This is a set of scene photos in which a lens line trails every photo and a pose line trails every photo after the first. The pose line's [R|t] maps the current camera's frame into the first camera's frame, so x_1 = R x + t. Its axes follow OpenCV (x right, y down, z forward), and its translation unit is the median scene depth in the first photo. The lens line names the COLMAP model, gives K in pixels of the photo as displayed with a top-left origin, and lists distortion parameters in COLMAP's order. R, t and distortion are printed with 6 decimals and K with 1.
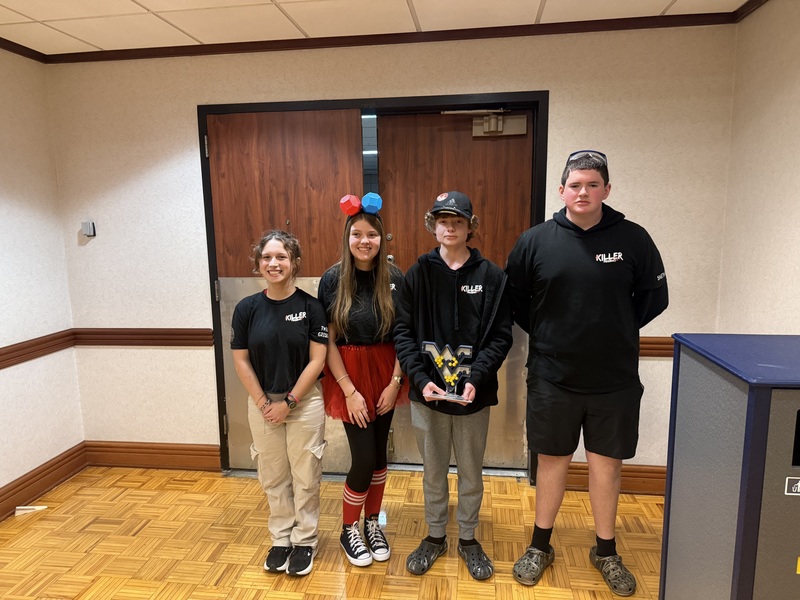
lens RADIAL K [[541.0, 0, 398.1], [0, 541.0, 303.8], [0, 0, 1]] dist [0.066083, -0.063055]
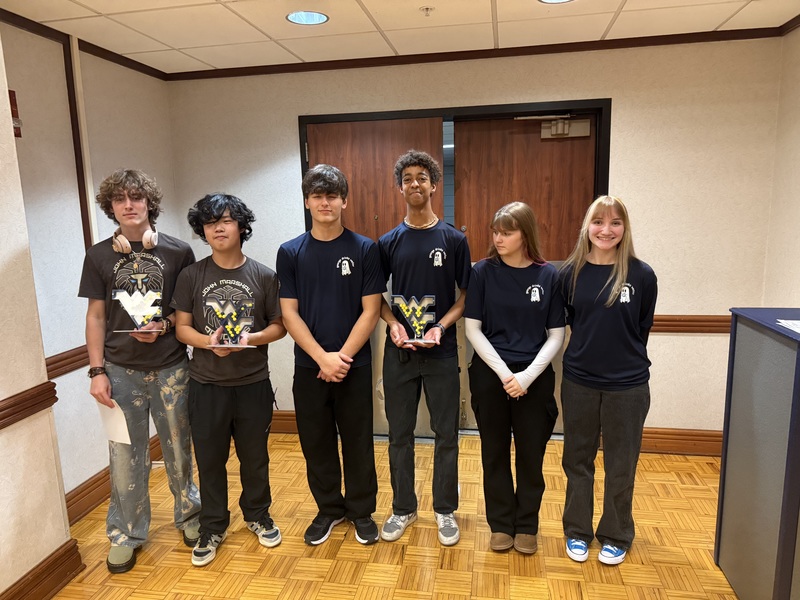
lens RADIAL K [[547.3, 0, 402.1], [0, 547.3, 303.2], [0, 0, 1]] dist [0.050299, -0.044490]
pose [[0.999405, -0.005182, -0.034095, -0.113012], [0.005789, 0.999826, 0.017724, 0.010694], [0.033998, -0.017911, 0.999261, -0.153624]]
